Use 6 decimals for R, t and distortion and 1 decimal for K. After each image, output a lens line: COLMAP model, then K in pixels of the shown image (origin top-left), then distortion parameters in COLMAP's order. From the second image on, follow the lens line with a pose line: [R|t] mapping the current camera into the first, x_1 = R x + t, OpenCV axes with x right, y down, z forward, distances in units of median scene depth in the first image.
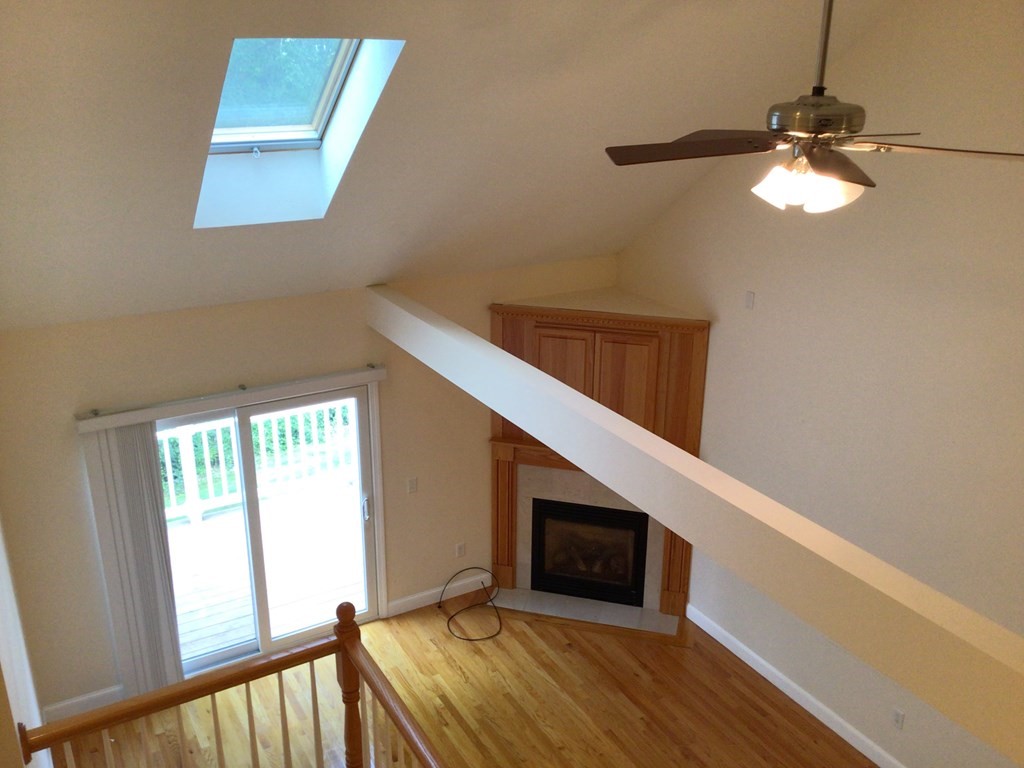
lens RADIAL K [[921.3, 0, 507.5], [0, 921.3, 389.2], [0, 0, 1]] dist [0.089893, -0.166567]
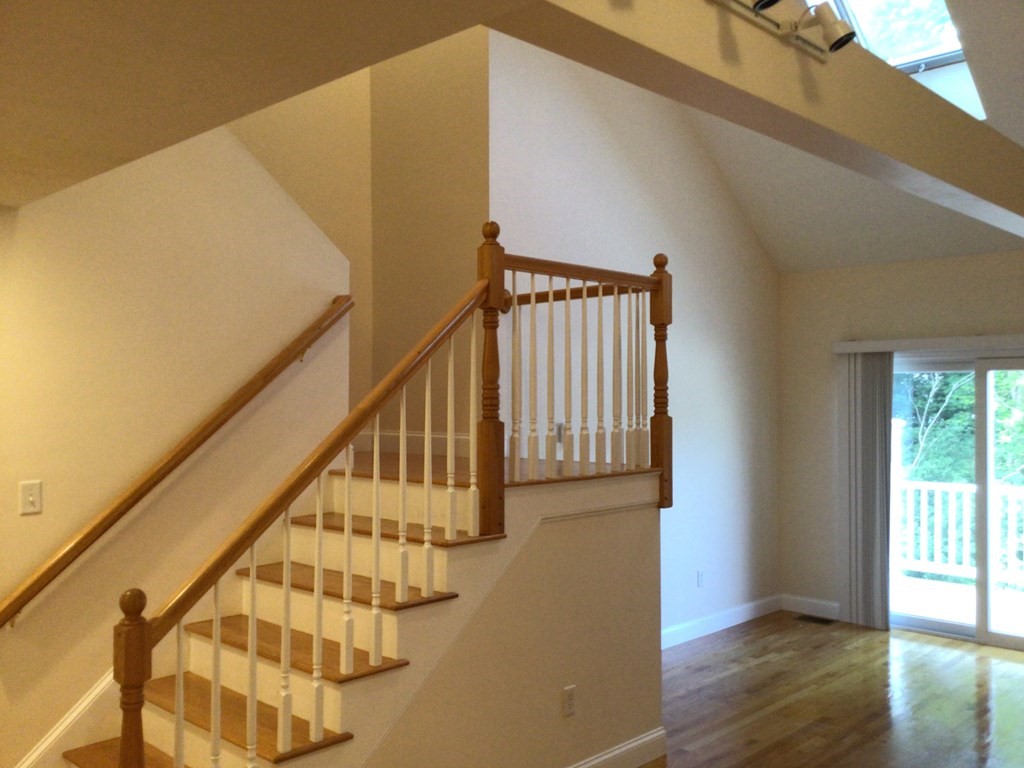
lens RADIAL K [[921.3, 0, 507.5], [0, 921.3, 389.2], [0, 0, 1]] dist [0.089893, -0.166567]
pose [[0.269569, -0.012033, -0.962906, 0.516937], [-0.342301, 0.933421, -0.107493, 0.312242], [0.900090, 0.358580, 0.247503, 0.253813]]
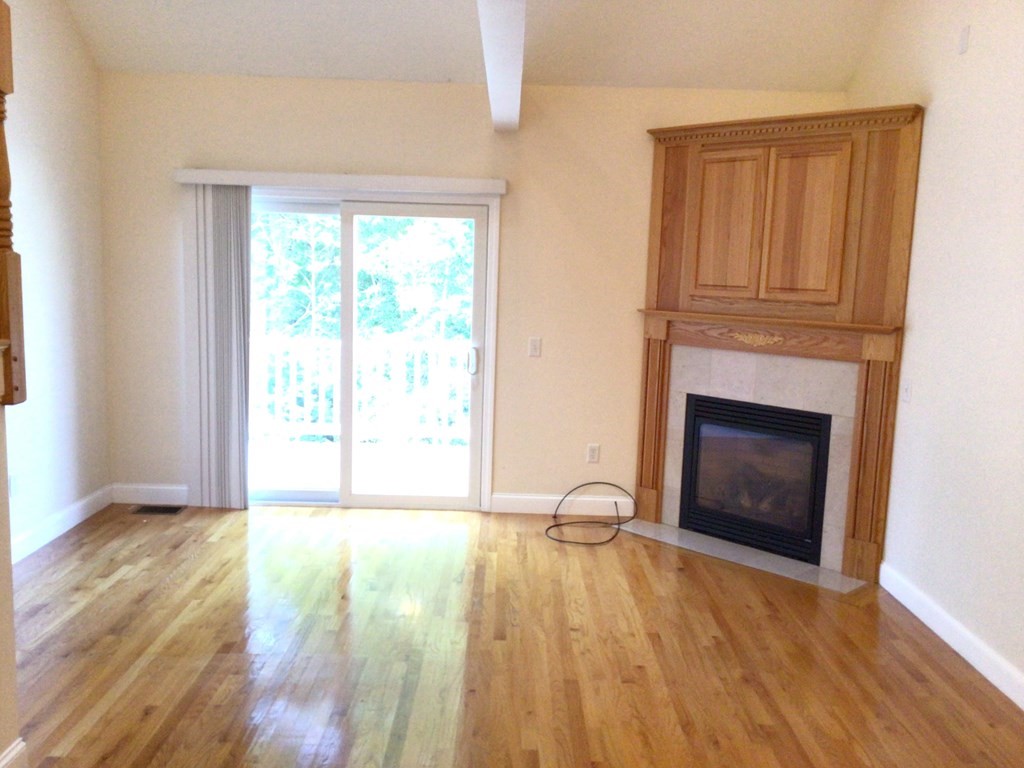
lens RADIAL K [[921.3, 0, 507.5], [0, 921.3, 389.2], [0, 0, 1]] dist [0.089893, -0.166567]
pose [[0.864774, 0.089945, -0.494041, 0.299281], [-0.202608, 0.962691, -0.179380, 0.305005], [0.459474, 0.255219, 0.850733, 0.300322]]
